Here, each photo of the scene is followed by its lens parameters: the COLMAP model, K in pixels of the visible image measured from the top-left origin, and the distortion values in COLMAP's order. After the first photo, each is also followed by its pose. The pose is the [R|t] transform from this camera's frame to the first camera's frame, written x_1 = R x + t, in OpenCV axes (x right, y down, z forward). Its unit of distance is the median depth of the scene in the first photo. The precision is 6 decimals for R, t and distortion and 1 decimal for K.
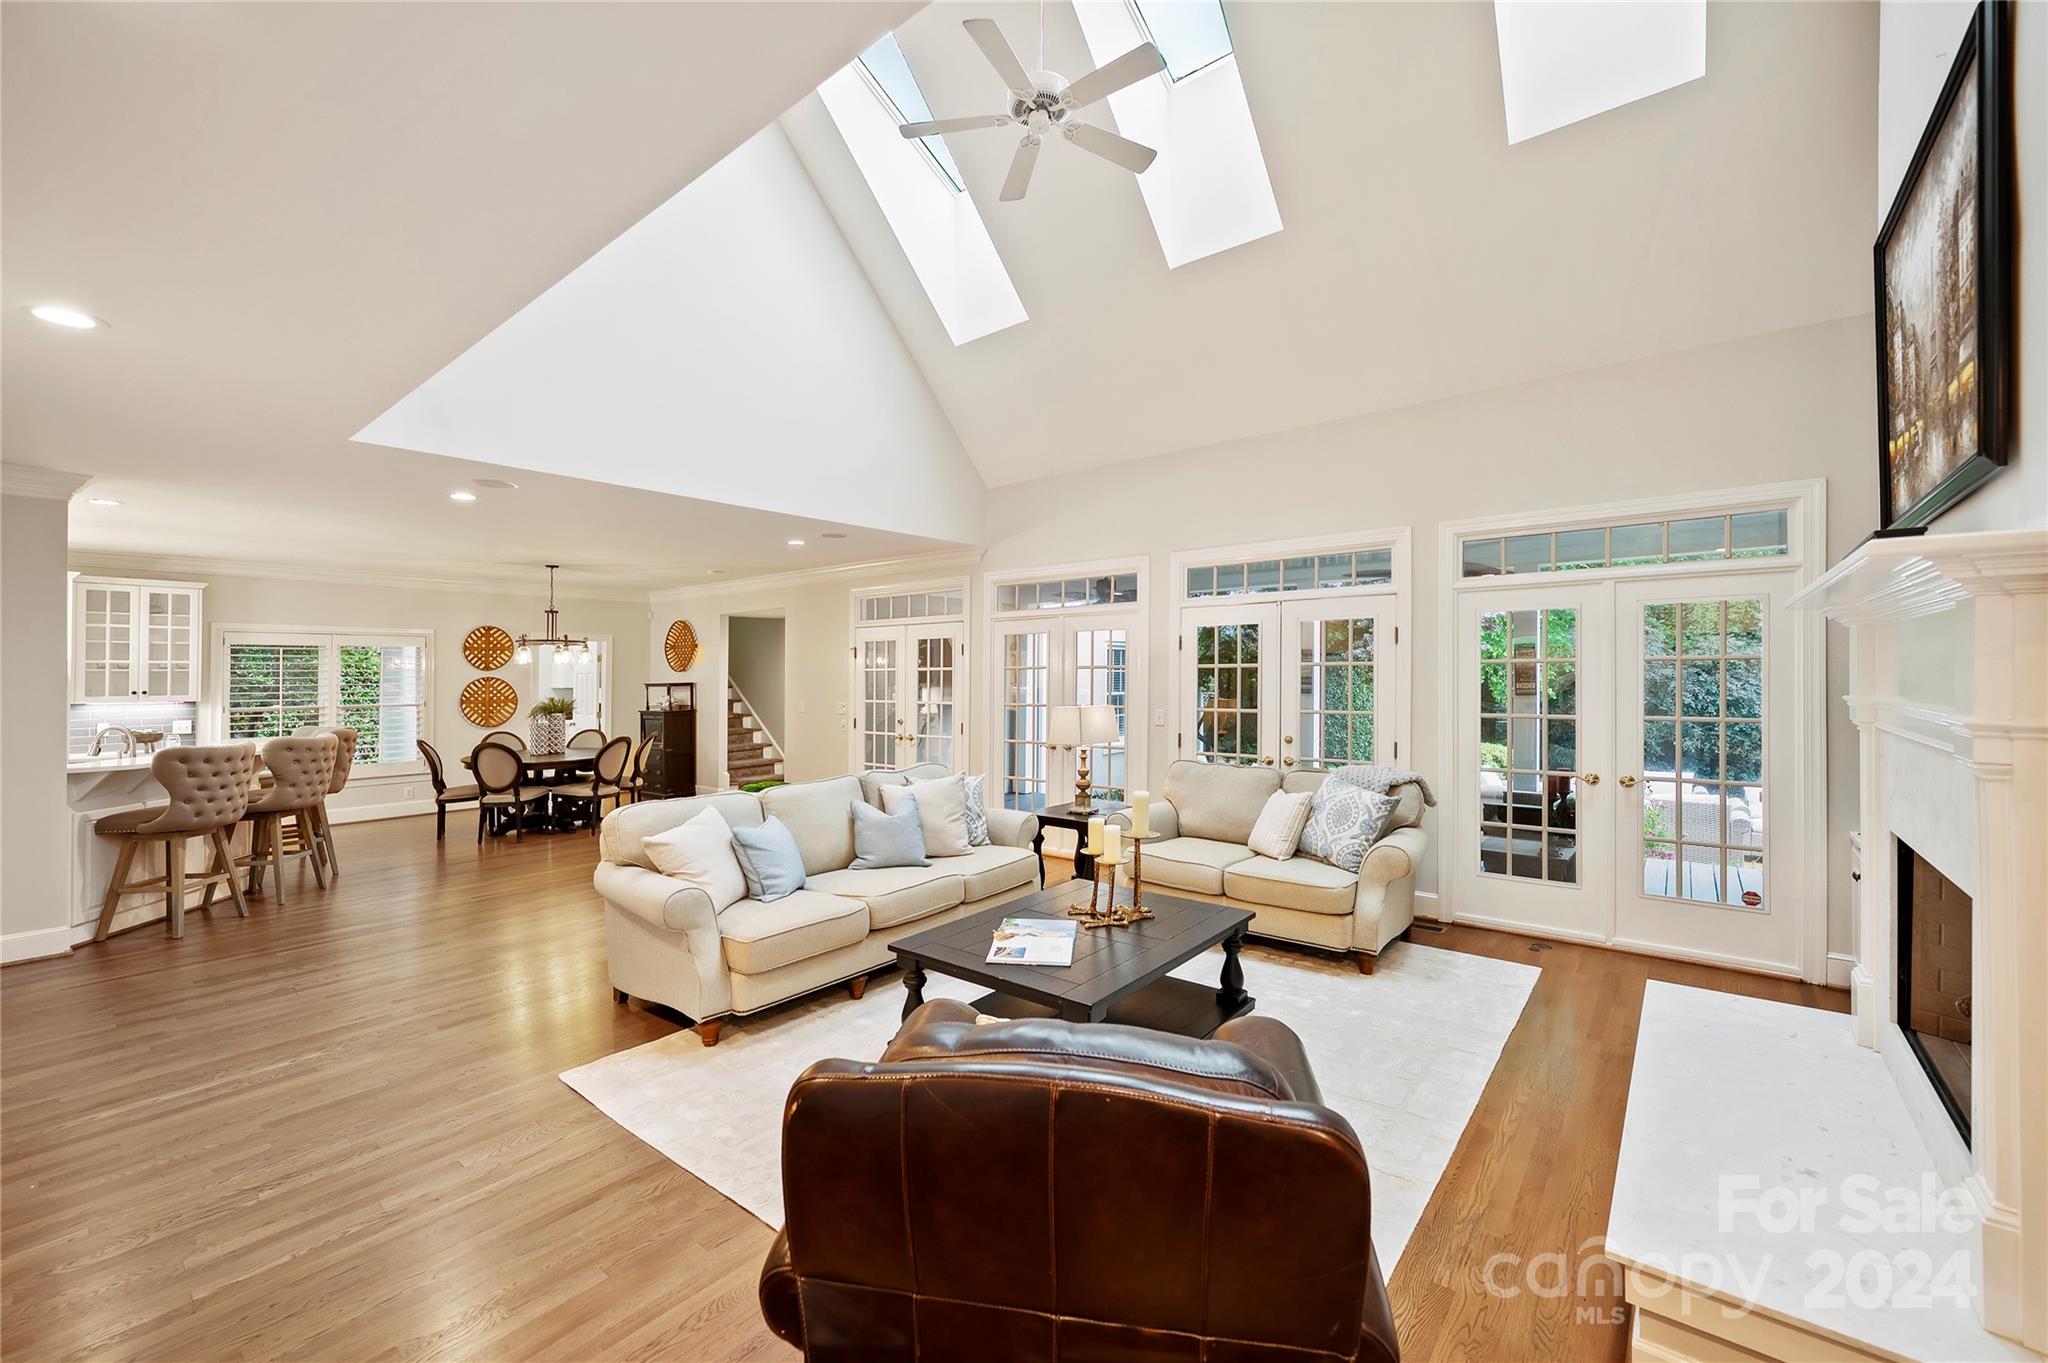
lens RADIAL K [[819.5, 0, 1014.8], [0, 819.5, 674.2], [0, 0, 1]] dist [0.001786, 0.000118]
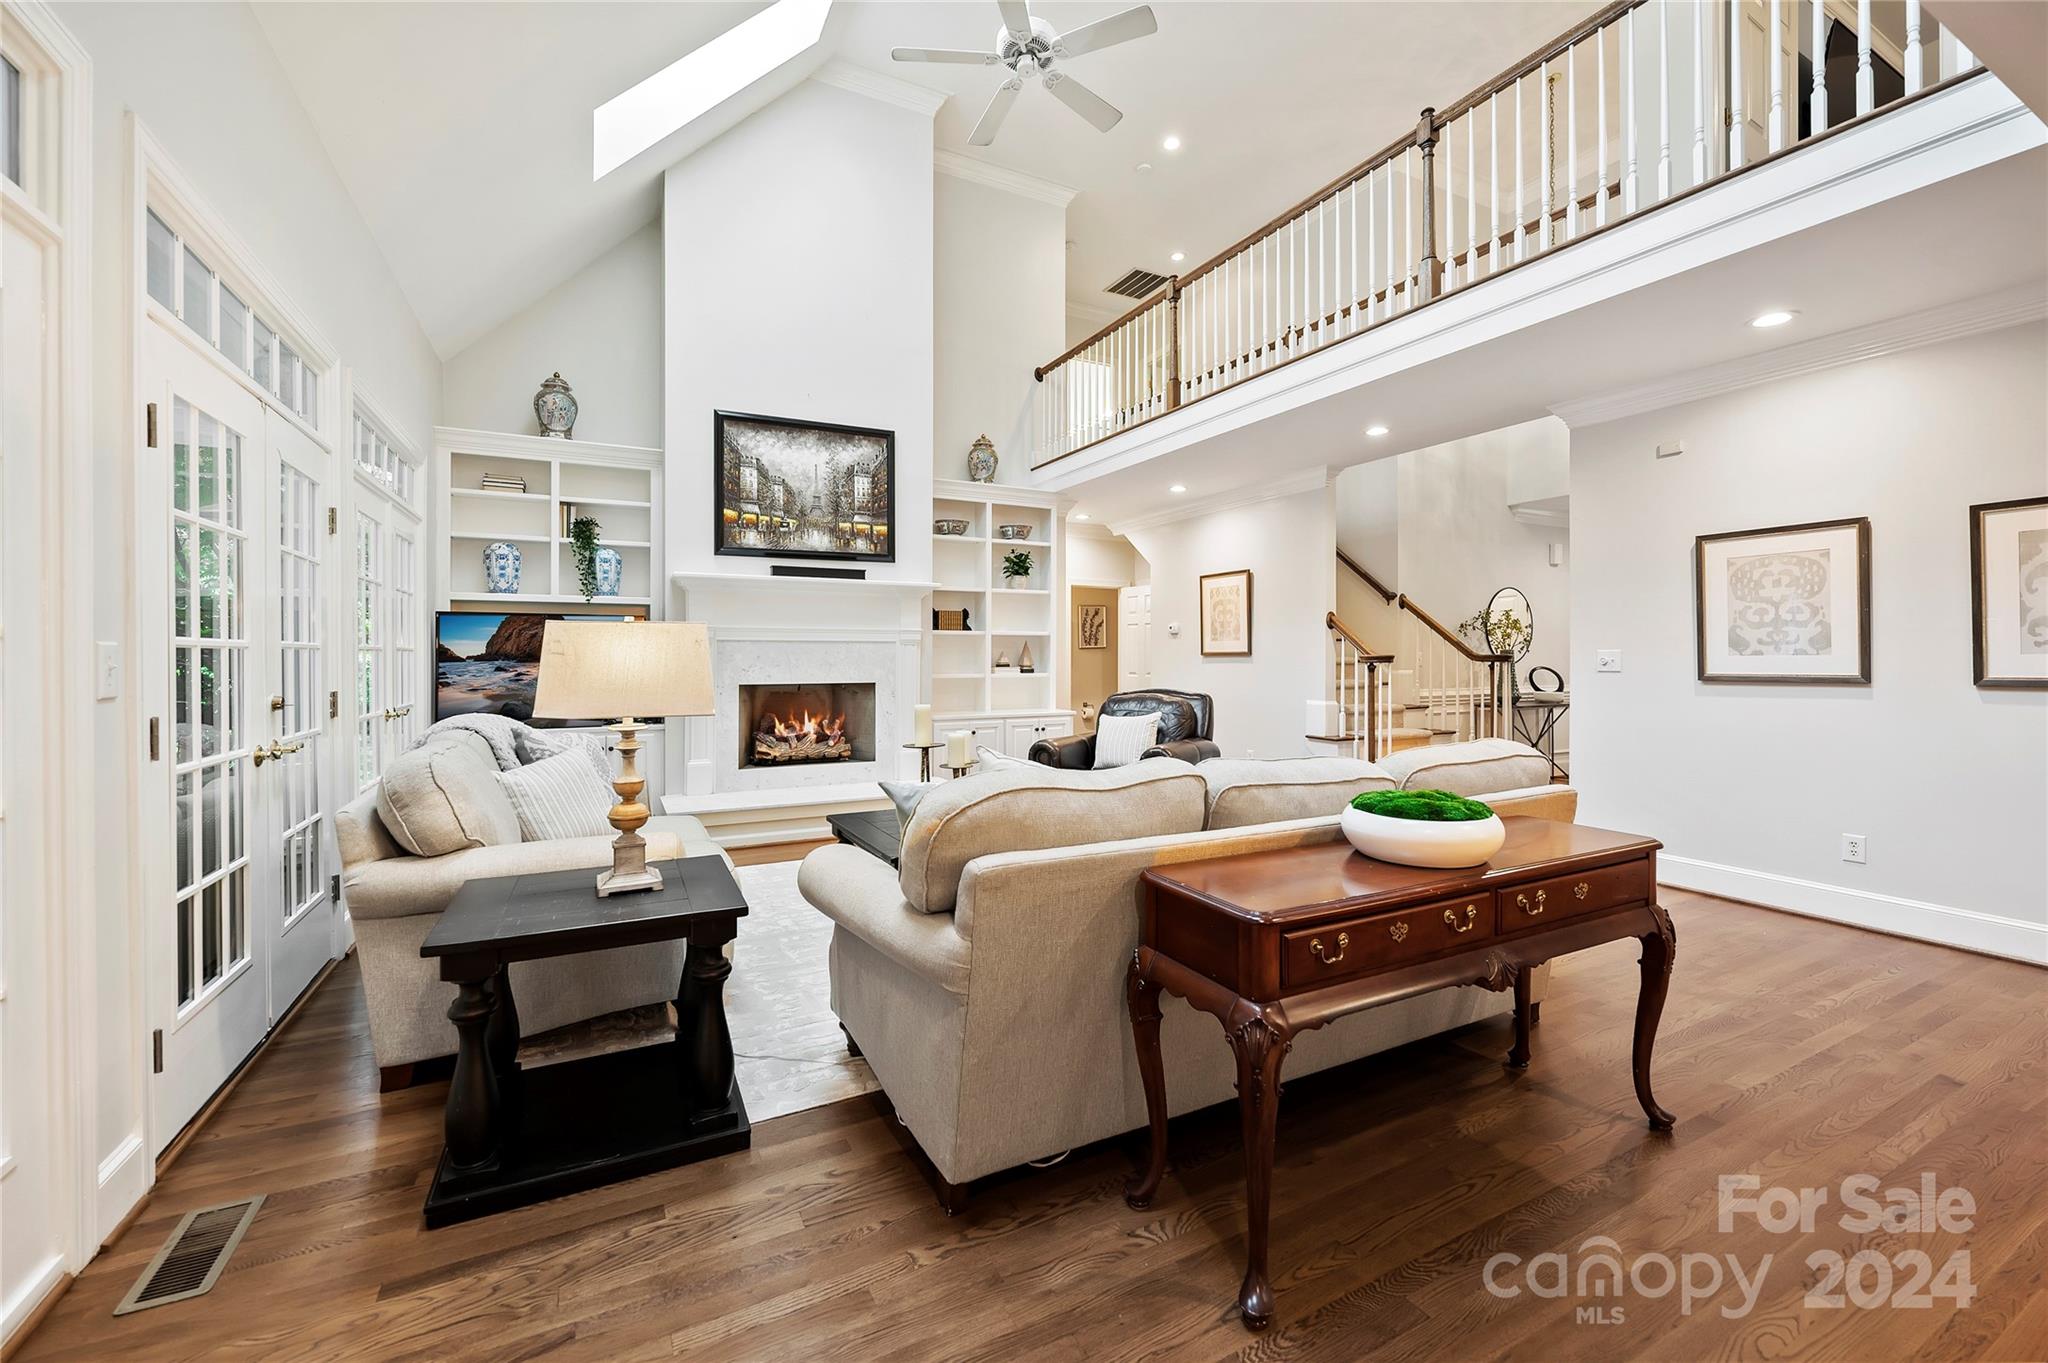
lens RADIAL K [[821.8, 0, 1014.8], [0, 821.8, 642.3], [0, 0, 1]] dist [-0.001577, -0.000708]
pose [[-0.920277, 0.014615, 0.390994, -0.188831], [0.007525, 0.999778, -0.019659, 0.043600], [-0.391194, -0.015150, -0.920183, 0.977565]]
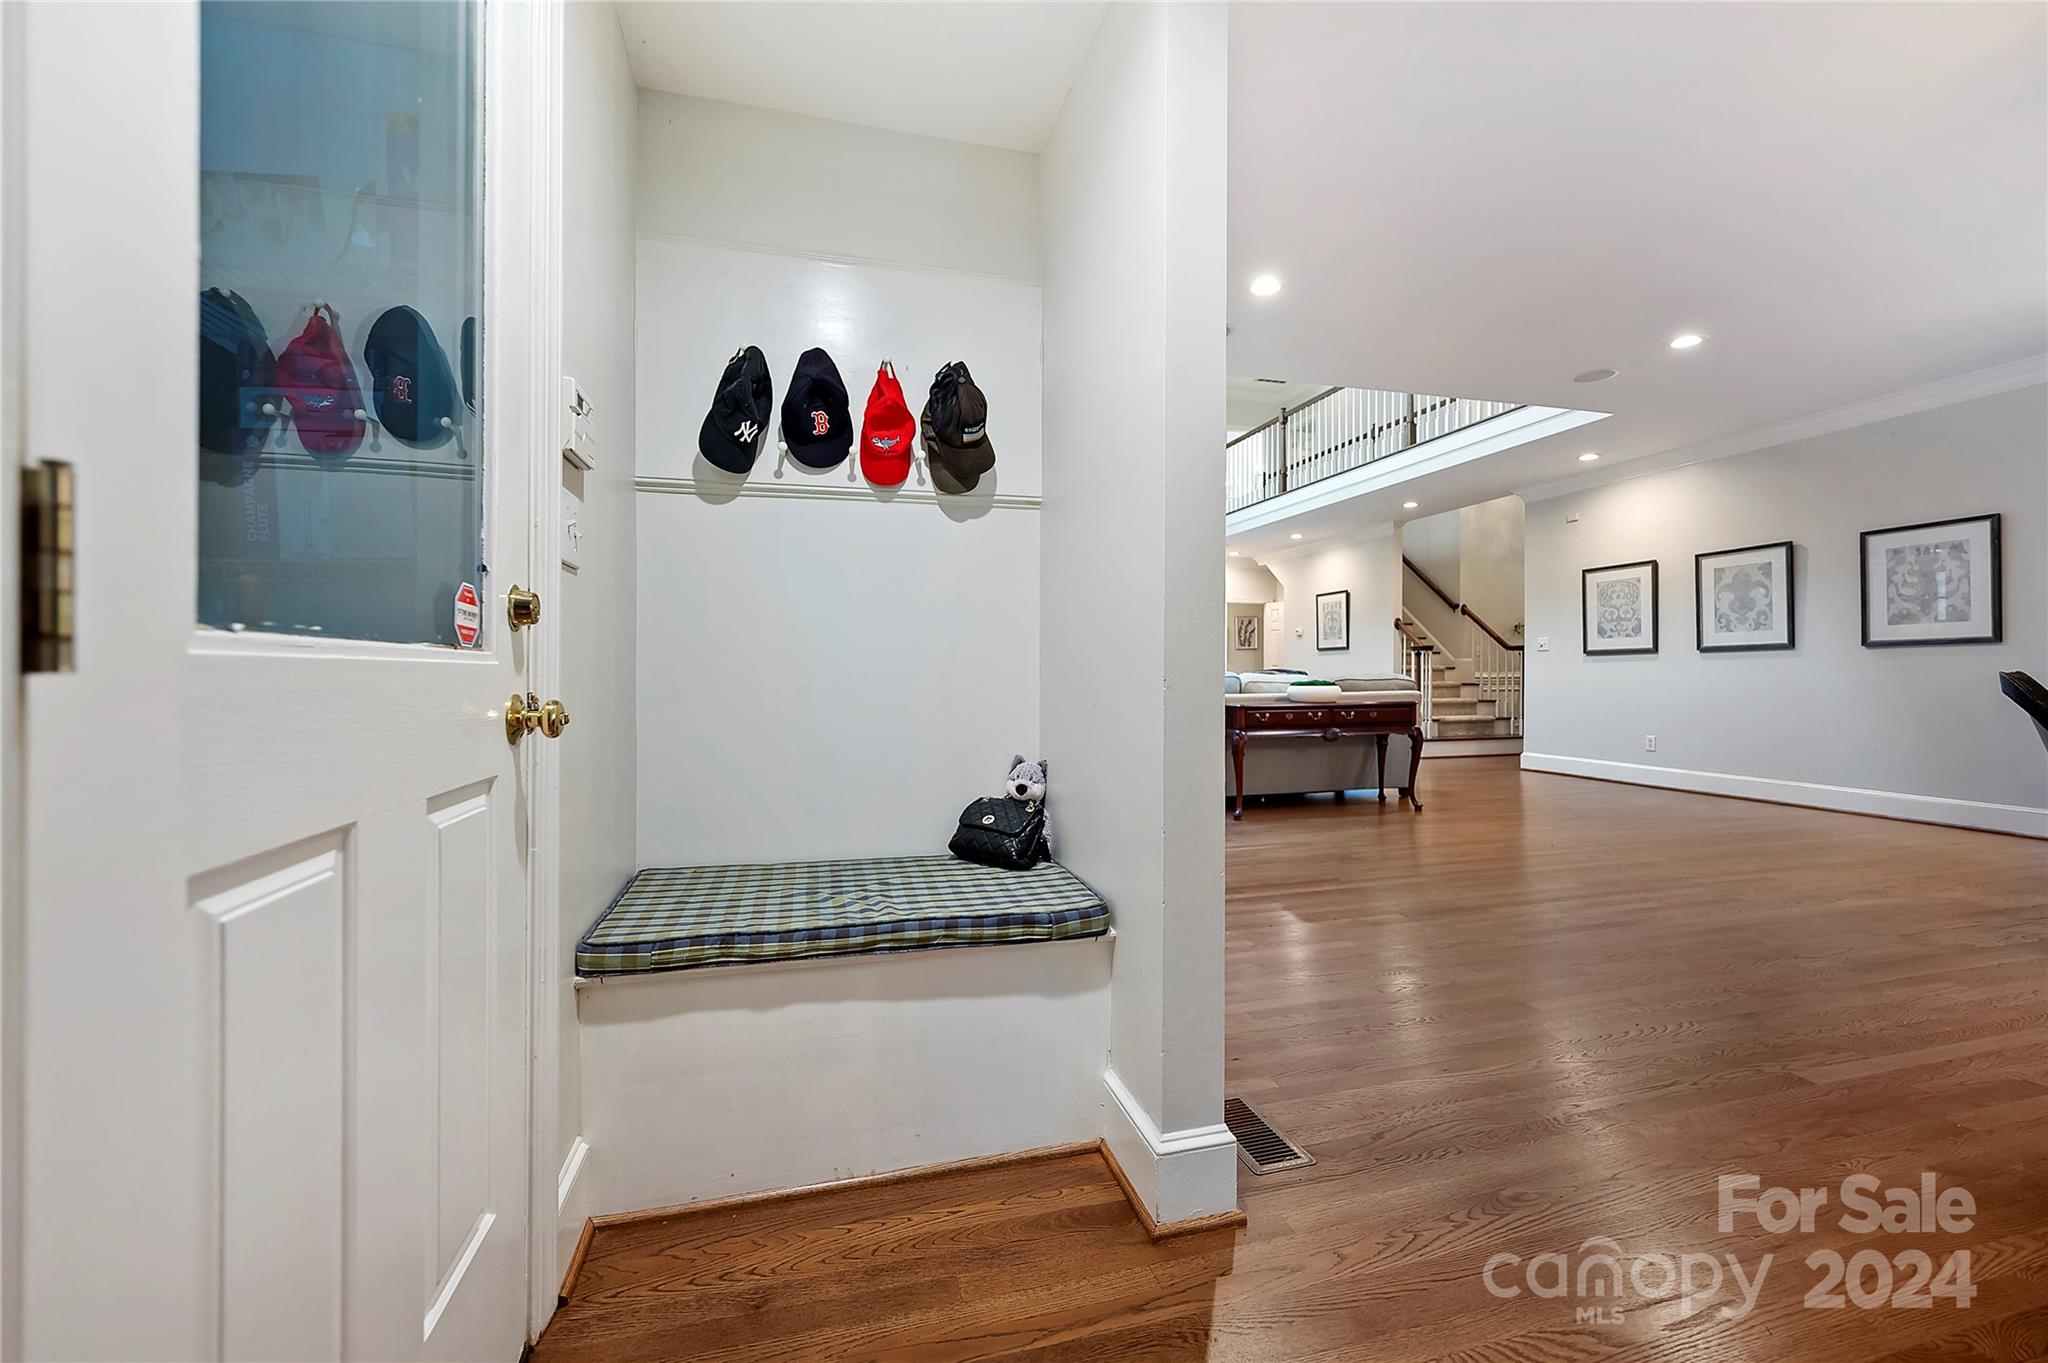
lens RADIAL K [[819.5, 0, 1014.8], [0, 819.5, 674.2], [0, 0, 1]] dist [0.001786, 0.000118]
pose [[-0.811327, 0.008981, 0.584524, -0.425766], [0.010567, 0.999944, -0.000697, 0.080561], [-0.584497, 0.005612, -0.811376, 1.461670]]
